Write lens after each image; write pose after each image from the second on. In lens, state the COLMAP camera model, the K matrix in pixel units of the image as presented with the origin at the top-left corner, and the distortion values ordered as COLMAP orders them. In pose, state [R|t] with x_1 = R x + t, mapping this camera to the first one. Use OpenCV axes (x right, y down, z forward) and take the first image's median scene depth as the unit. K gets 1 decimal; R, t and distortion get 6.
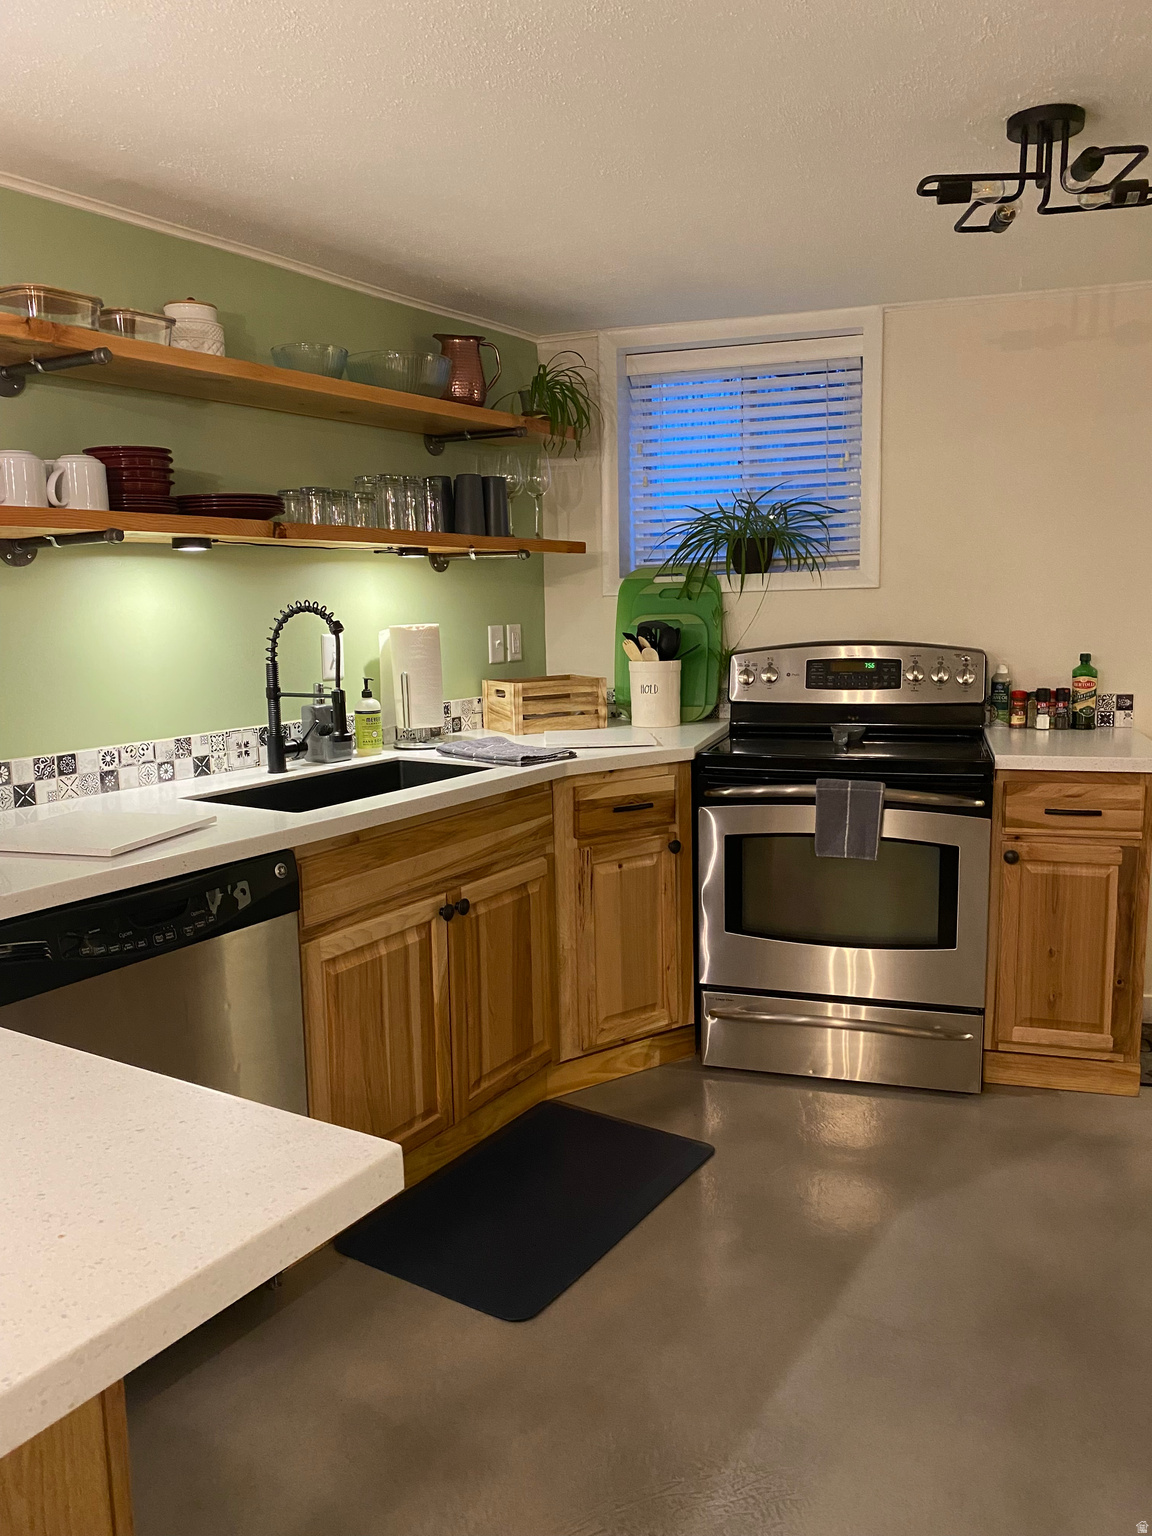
lens RADIAL K [[1162.5, 0, 578.3], [0, 1162.5, 759.1], [0, 0, 1]] dist [0.048301, -0.057825]
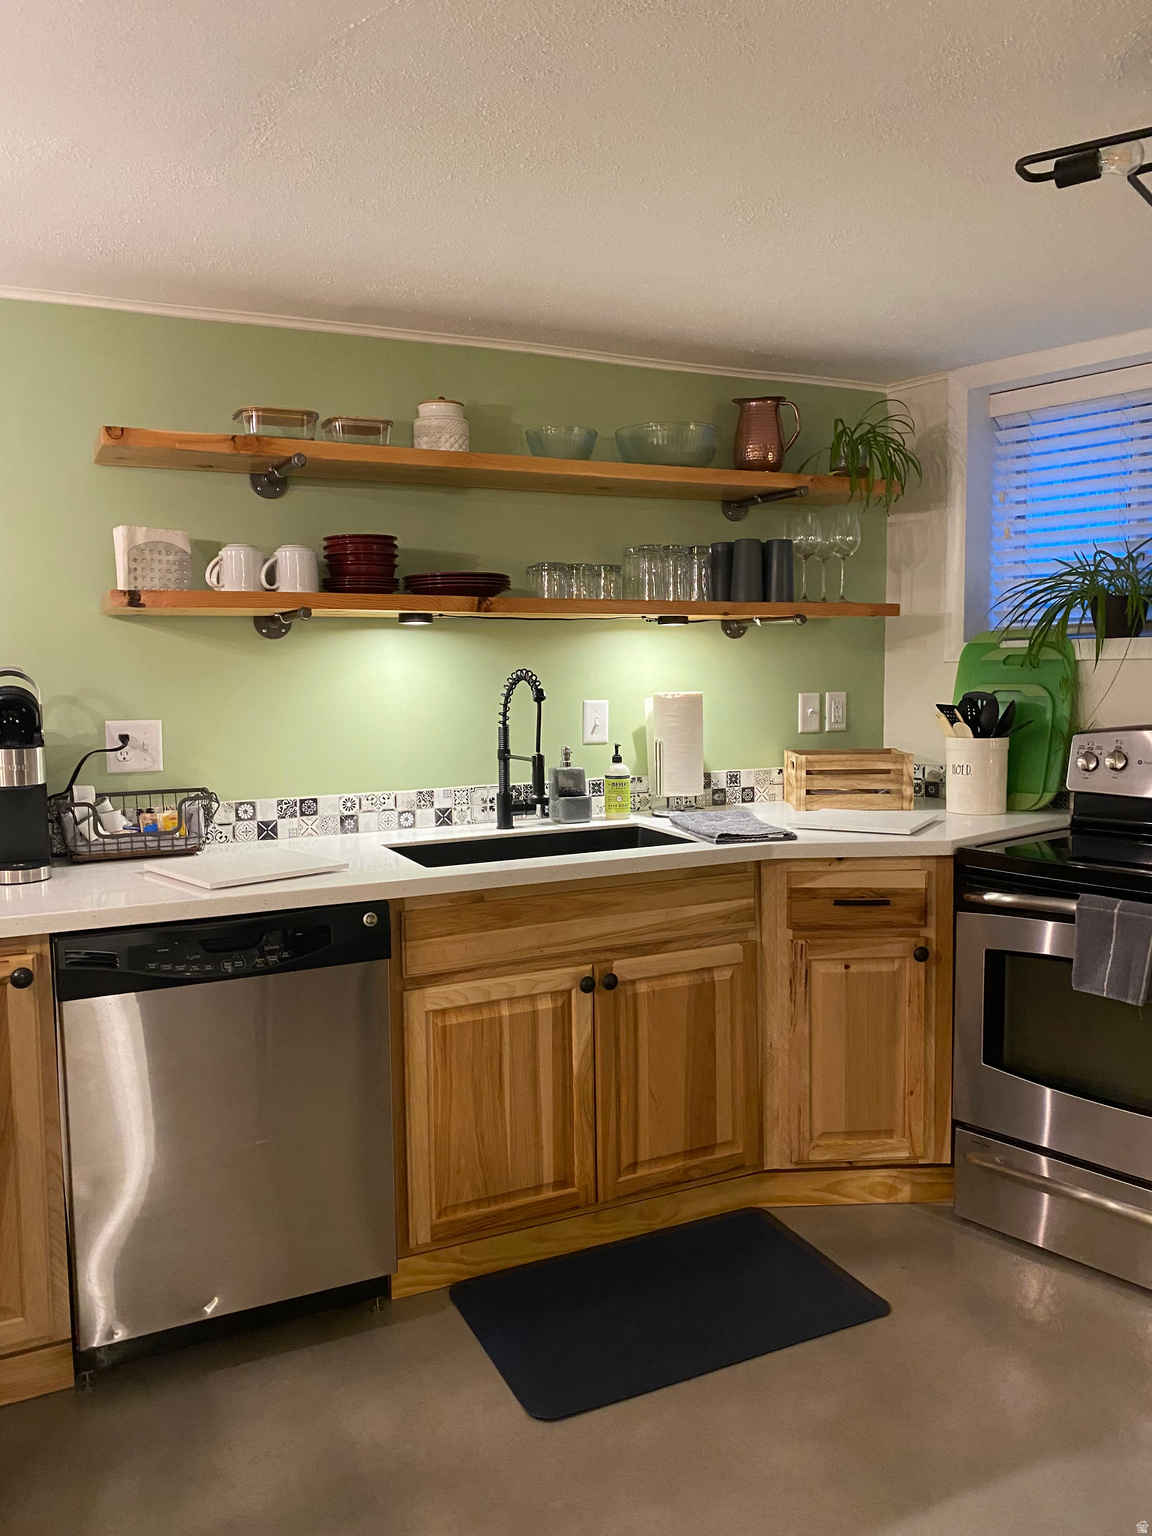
lens RADIAL K [[1162.5, 0, 578.4], [0, 1162.5, 765.7], [0, 0, 1]] dist [0.048301, -0.057825]
pose [[0.851323, 0.055438, -0.521705, 0.353137], [-0.077170, 0.996817, -0.020001, -0.030264], [0.518936, 0.057287, 0.852891, 0.129862]]
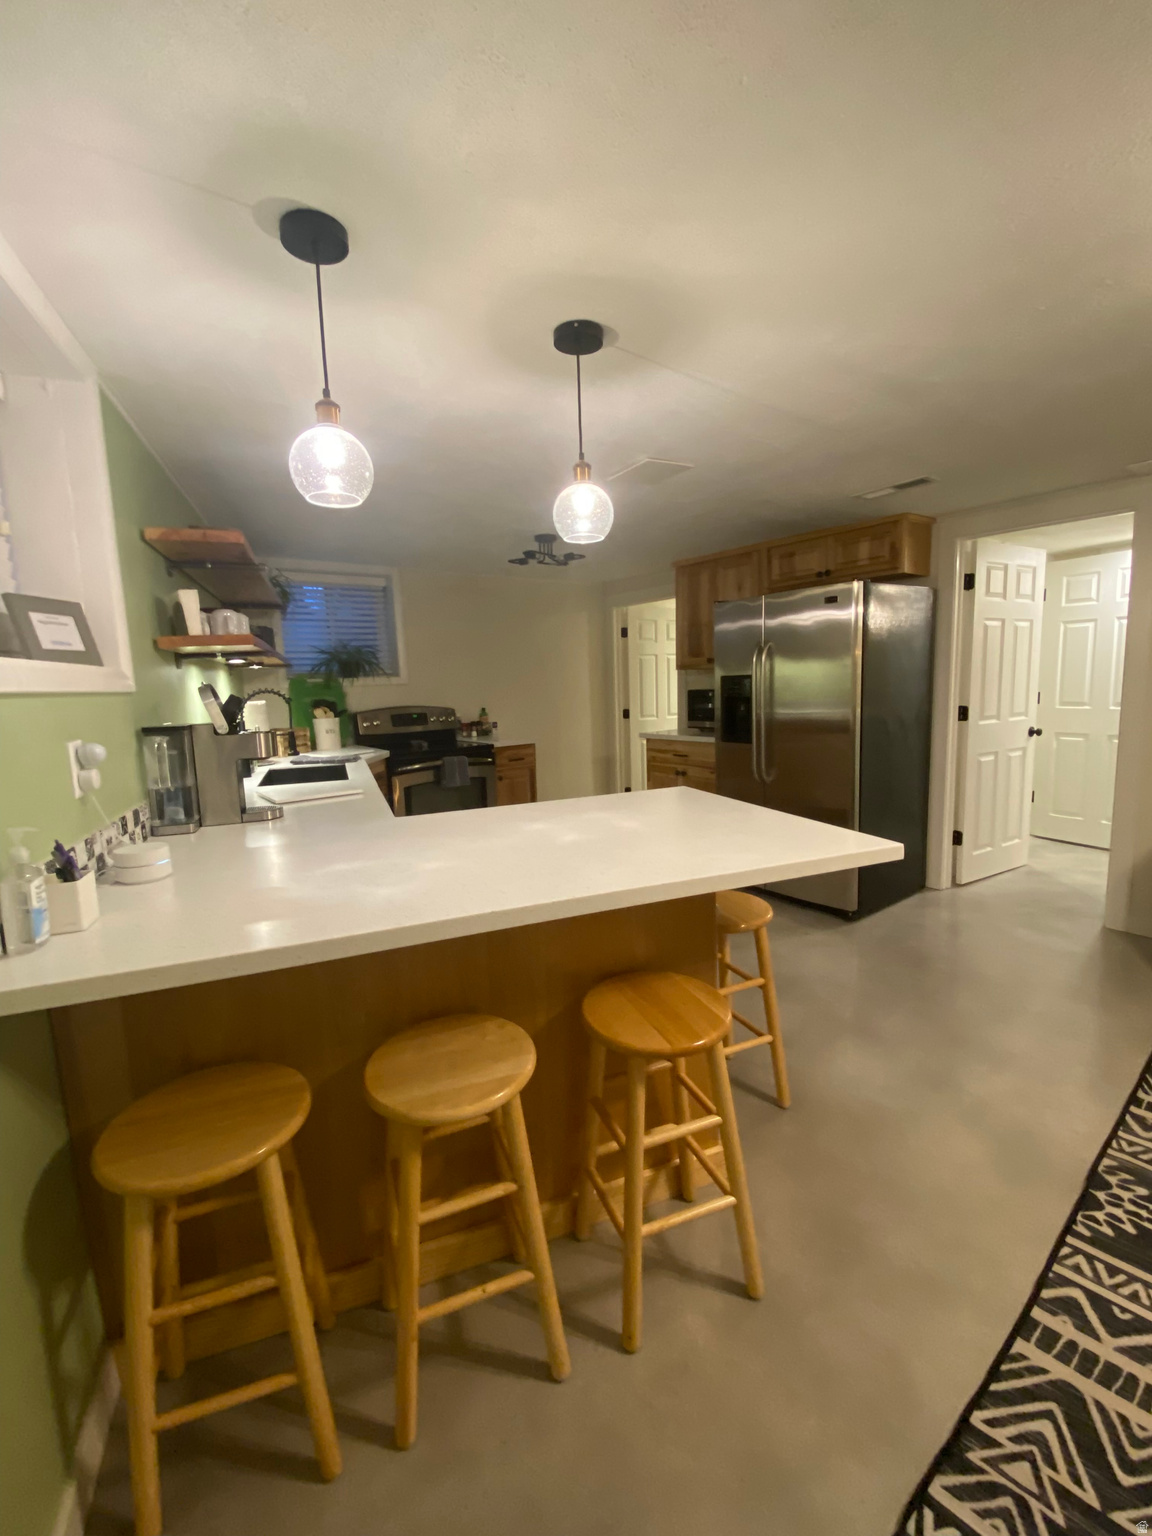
lens RADIAL K [[641.0, 0, 580.0], [0, 641.0, 776.2], [0, 0, 1]] dist [0.002494, -0.003257]
pose [[0.594397, -0.115956, 0.795768, -0.782121], [0.131025, 0.990291, 0.046432, 0.033510], [-0.793426, 0.076666, 0.603819, -0.073437]]
